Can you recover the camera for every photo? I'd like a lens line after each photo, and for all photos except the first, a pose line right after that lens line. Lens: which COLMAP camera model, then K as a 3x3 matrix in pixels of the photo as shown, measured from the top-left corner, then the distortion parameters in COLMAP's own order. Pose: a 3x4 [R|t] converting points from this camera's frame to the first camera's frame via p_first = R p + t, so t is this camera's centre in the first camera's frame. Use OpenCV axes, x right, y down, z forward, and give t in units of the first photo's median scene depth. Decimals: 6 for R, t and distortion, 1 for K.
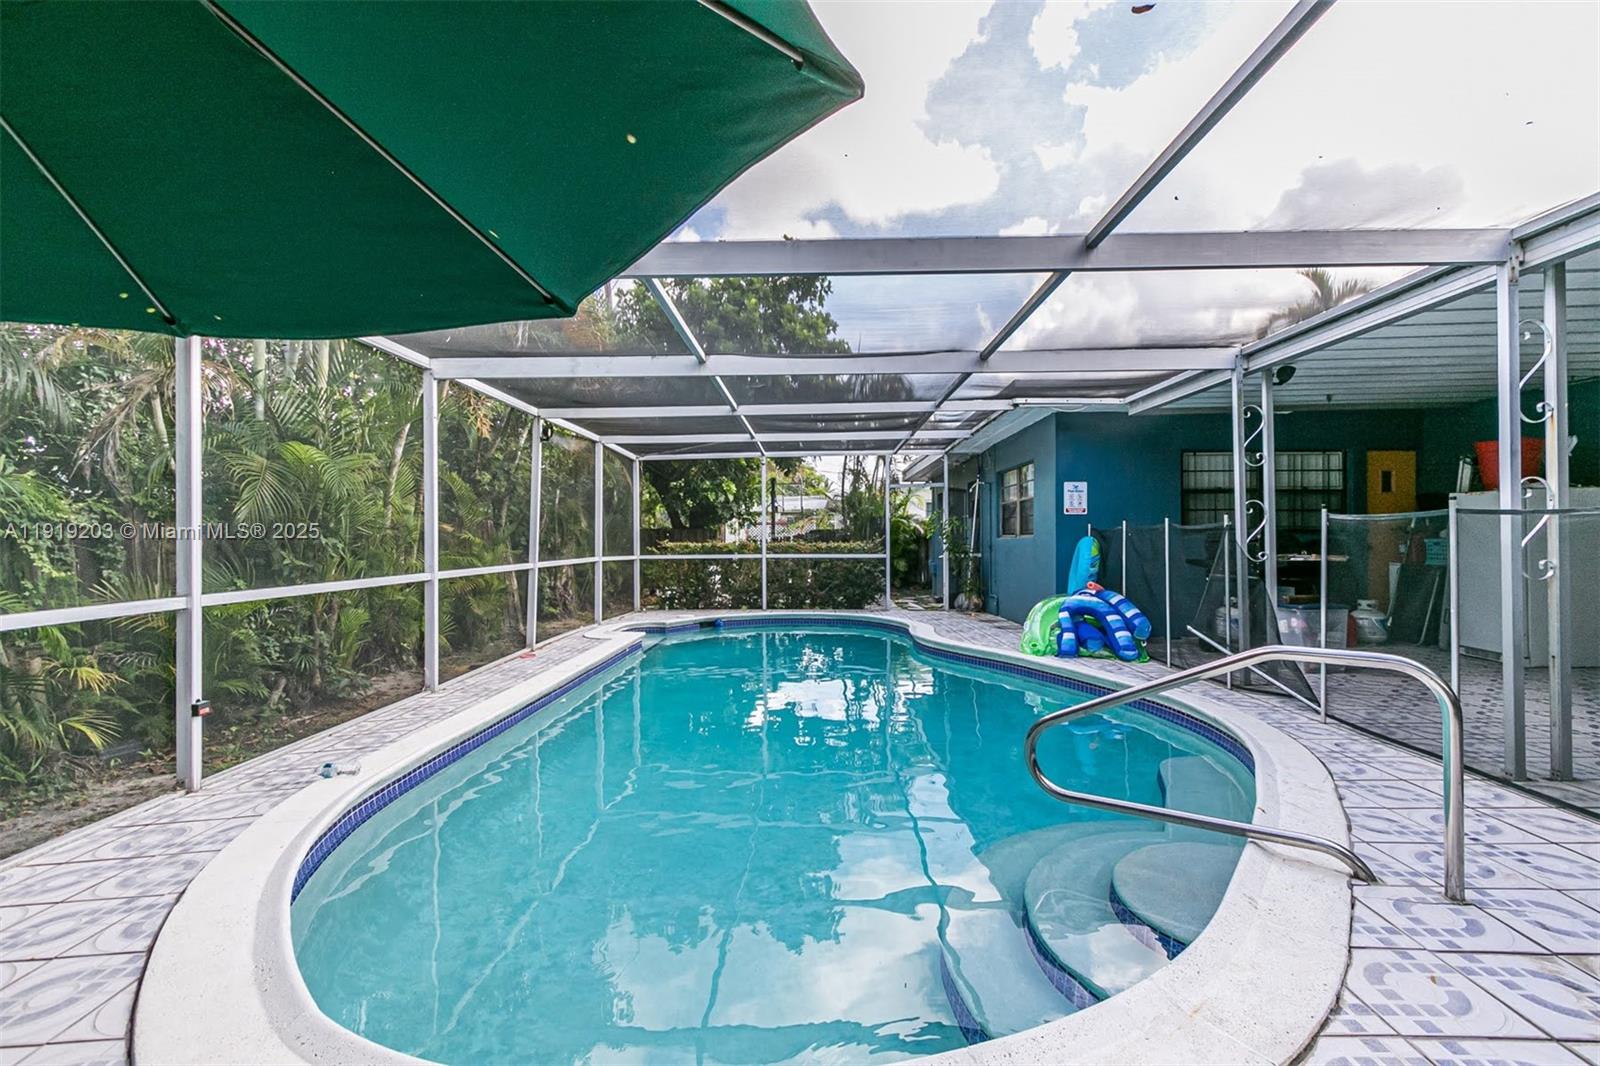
lens RADIAL K [[728.7, 0, 813.2], [0, 728.7, 530.2], [0, 0, 1]] dist [0.005606, -0.000687]
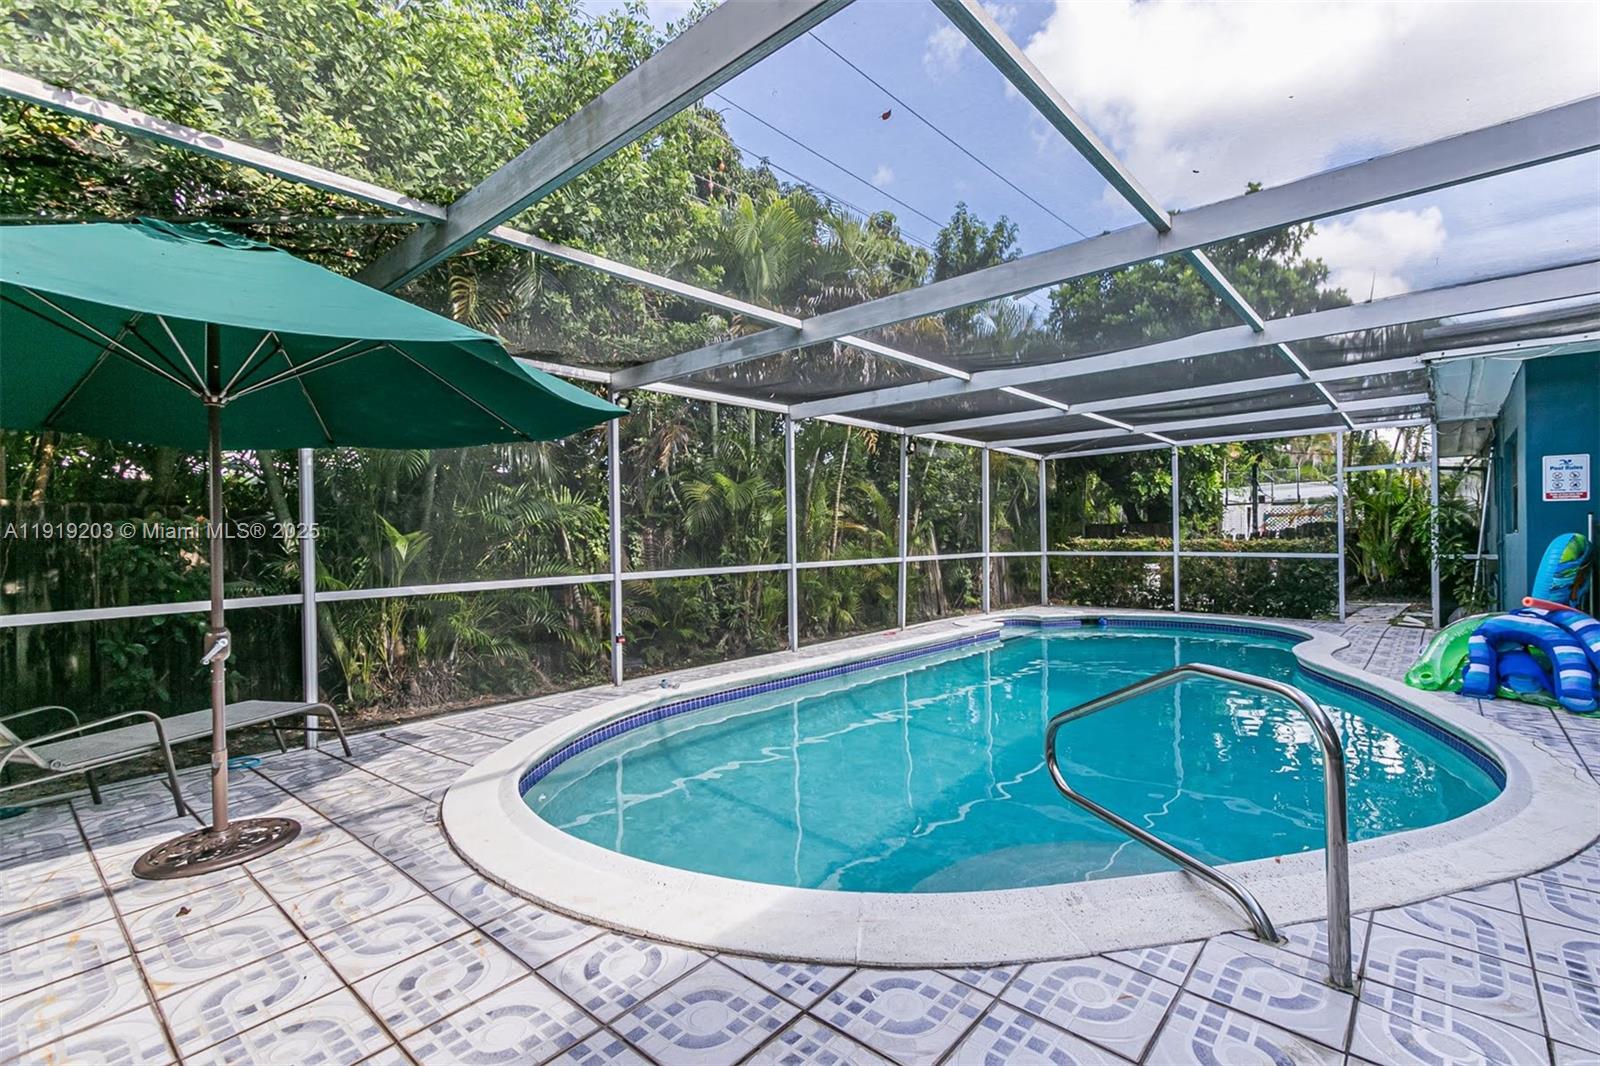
lens RADIAL K [[728.7, 0, 813.2], [0, 728.7, 530.2], [0, 0, 1]] dist [0.005606, -0.000687]
pose [[0.757667, -0.007418, -0.652599, 0.270952], [0.012691, 0.999914, 0.003369, -0.005331], [0.652518, -0.010835, 0.757696, -0.002572]]
